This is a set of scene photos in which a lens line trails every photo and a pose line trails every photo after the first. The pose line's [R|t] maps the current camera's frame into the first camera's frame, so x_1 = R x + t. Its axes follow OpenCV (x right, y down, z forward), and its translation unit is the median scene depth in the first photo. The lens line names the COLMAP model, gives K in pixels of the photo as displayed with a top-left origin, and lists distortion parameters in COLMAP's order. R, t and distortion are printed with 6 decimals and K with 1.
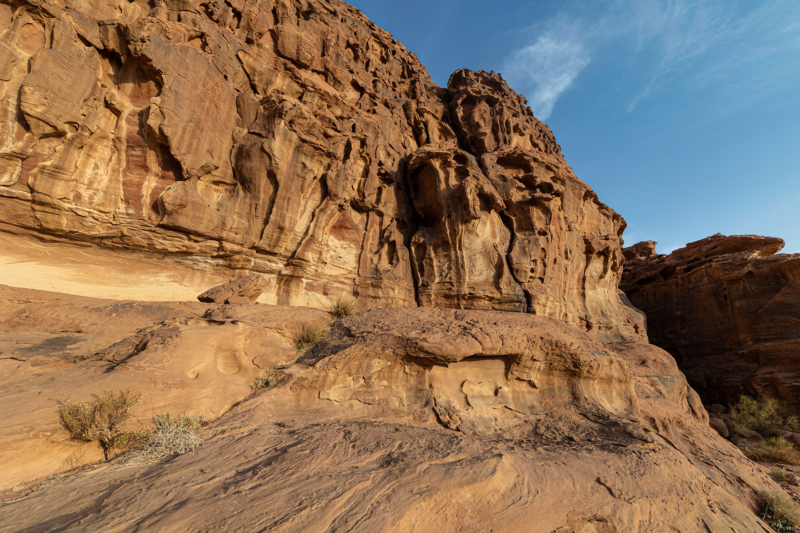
lens RADIAL K [[352.5, 0, 401.0], [0, 352.5, 264.9], [0, 0, 1]] dist [0.002752, -0.001043]
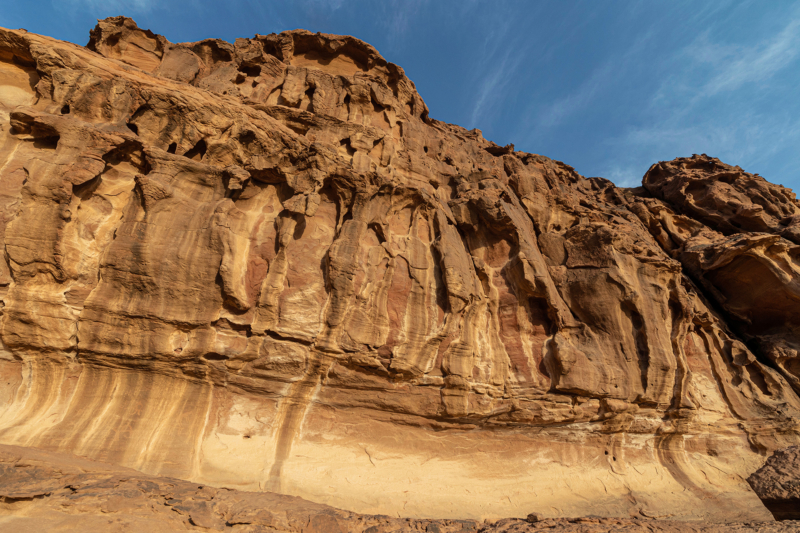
lens RADIAL K [[352.5, 0, 397.4], [0, 352.5, 263.0], [0, 0, 1]] dist [0.002752, -0.001043]
pose [[0.928279, -0.257791, -0.268035, -0.685001], [0.141525, 0.911398, -0.386425, -0.110311], [0.343903, 0.320777, 0.882515, 0.035368]]
